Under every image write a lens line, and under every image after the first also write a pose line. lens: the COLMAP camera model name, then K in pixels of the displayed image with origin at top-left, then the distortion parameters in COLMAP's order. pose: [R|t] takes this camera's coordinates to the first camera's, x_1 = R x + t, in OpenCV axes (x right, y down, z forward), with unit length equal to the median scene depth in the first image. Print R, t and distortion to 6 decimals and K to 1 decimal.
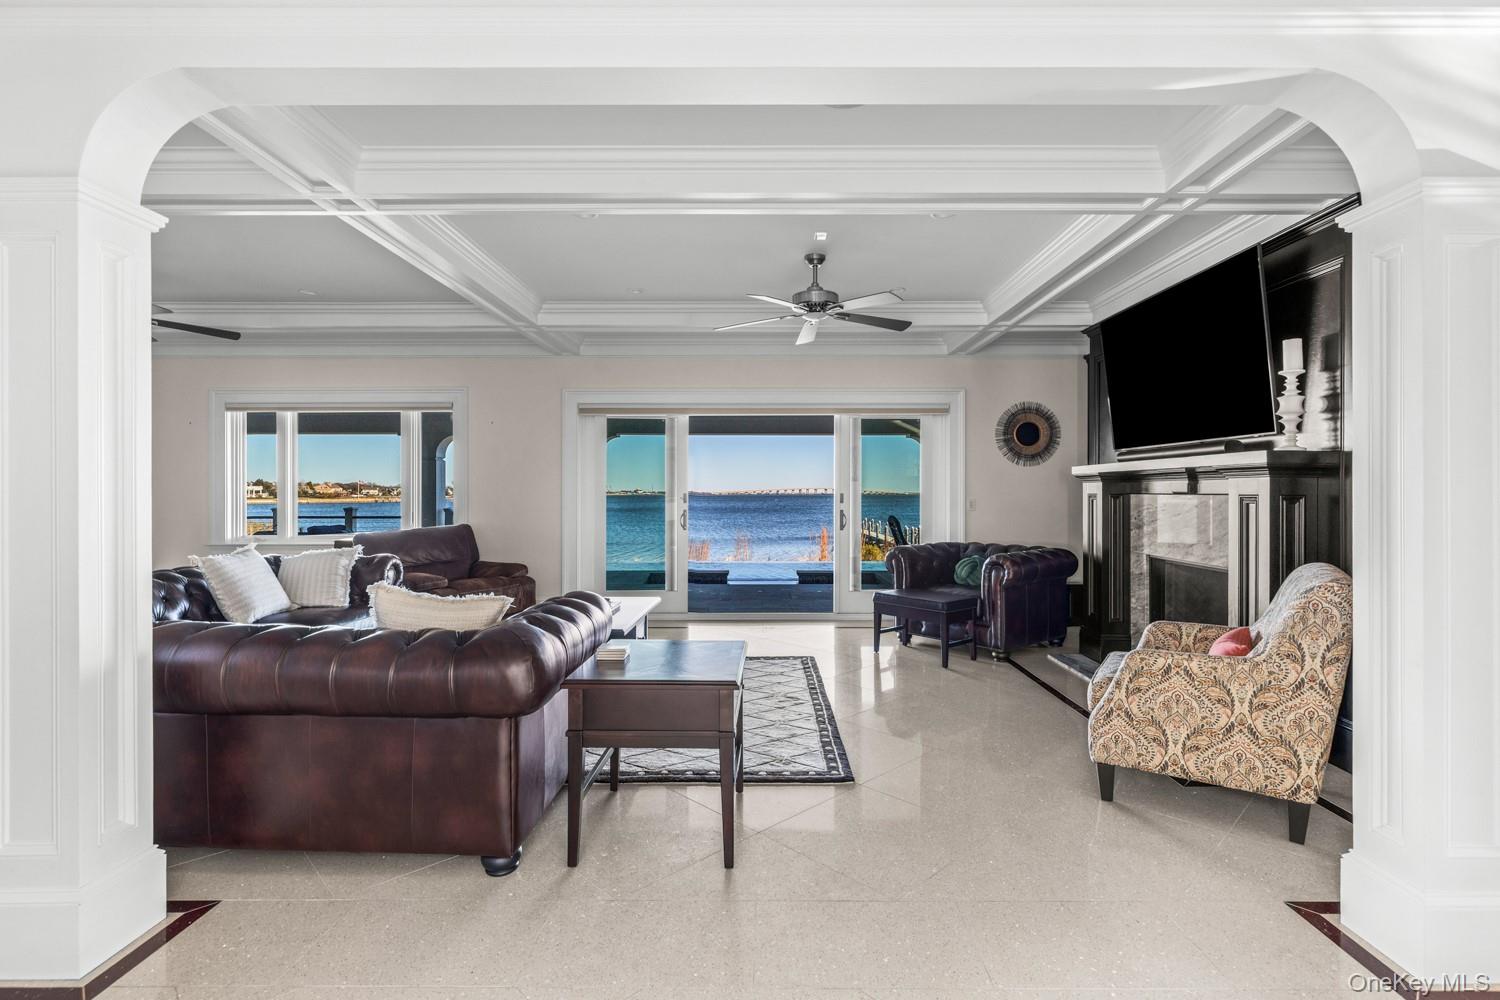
lens RADIAL K [[759.4, 0, 750.0], [0, 759.4, 500.0], [0, 0, 1]] dist [-0.000492, -0.000224]
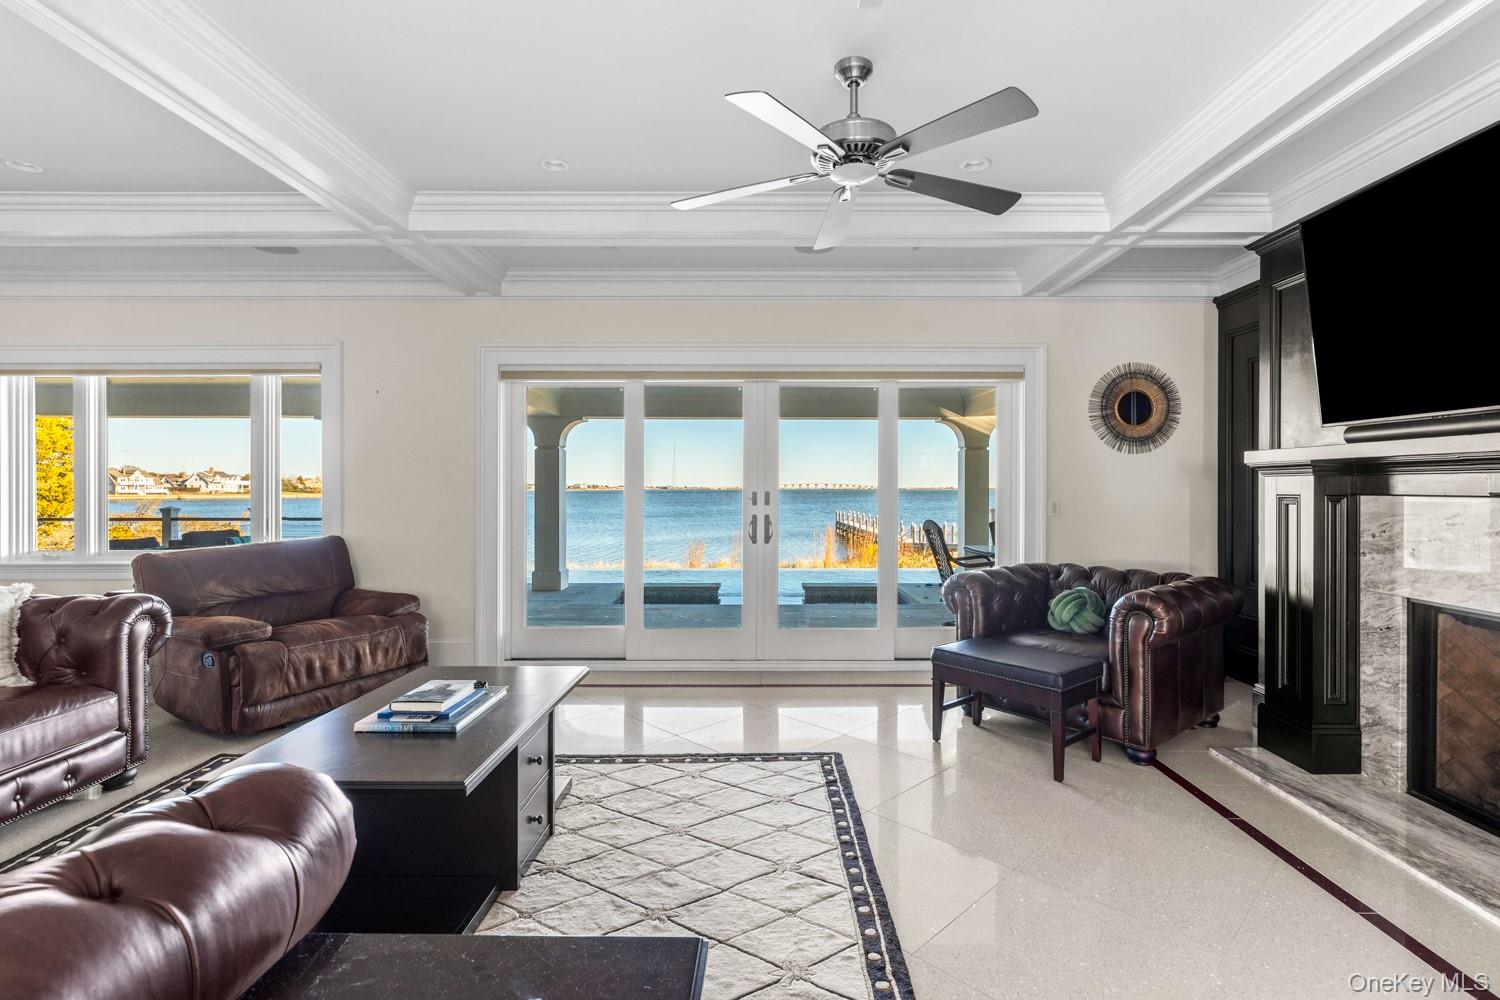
lens RADIAL K [[712.5, 0, 715.6], [0, 712.5, 502.0], [0, 0, 1]] dist [-0.000830, -0.000177]
pose [[0.998917, 0.002016, -0.046477, 0.008156], [-0.001489, 0.999934, 0.011380, -0.007863], [0.046496, -0.011299, 0.998855, 0.392287]]
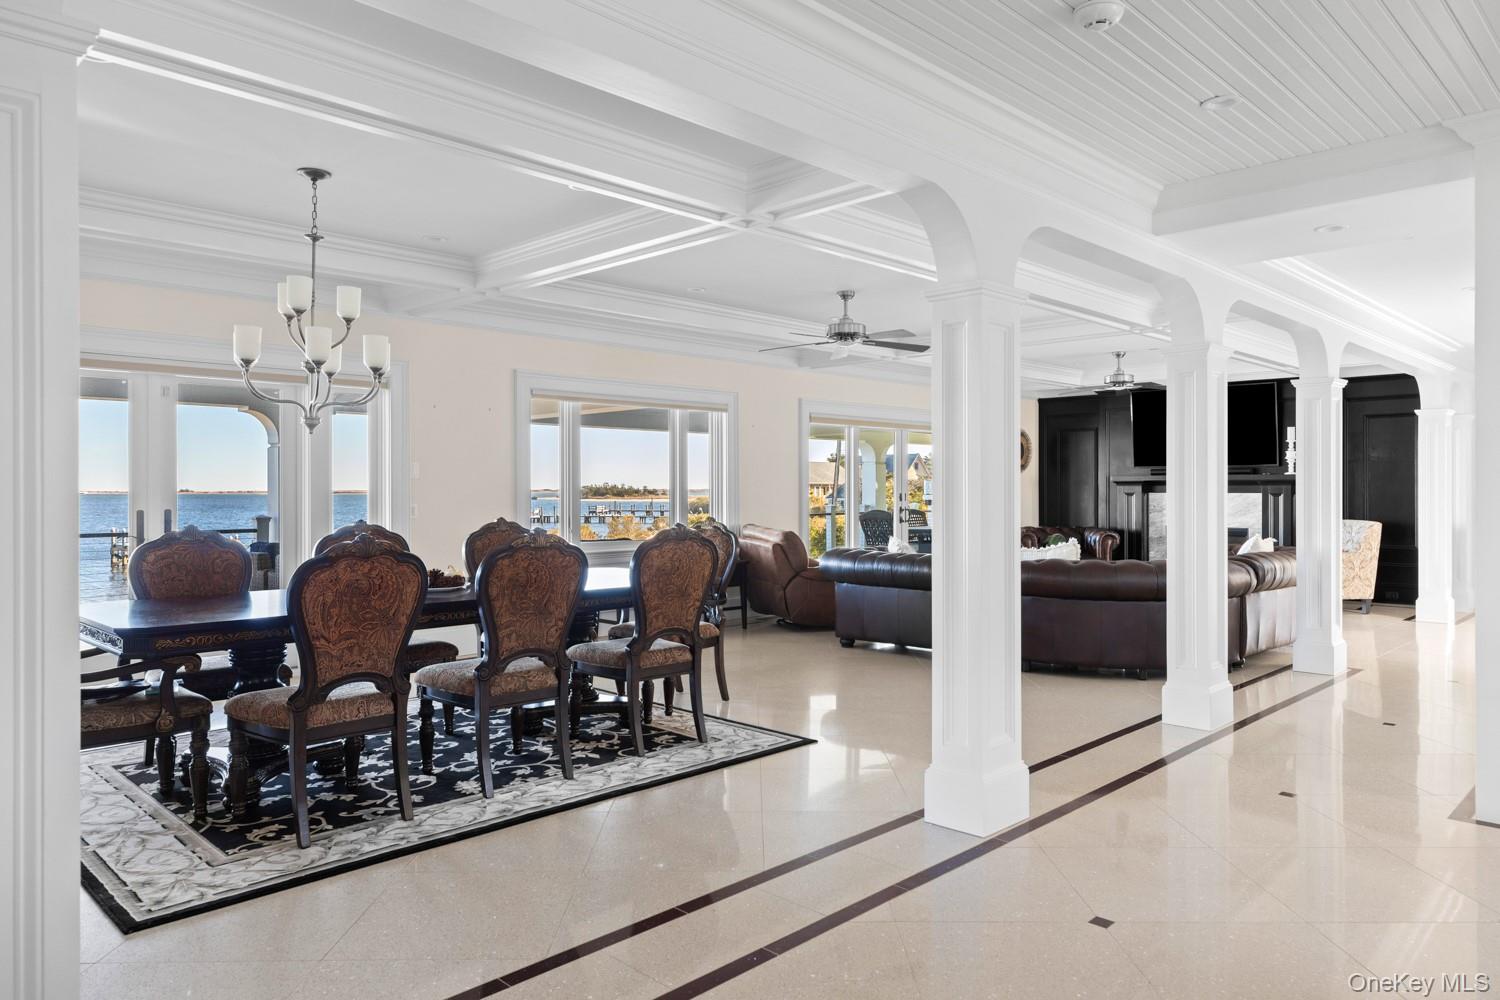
lens RADIAL K [[1014.8, 0, 750.0], [0, 1014.8, 500.0], [0, 0, 1]] dist [0.000537, 0.000047]
pose [[0.702847, -0.002941, 0.711335, -1.878381], [0.003401, 0.999994, 0.000774, 0.005286], [-0.711333, 0.001875, 0.702852, -0.016308]]
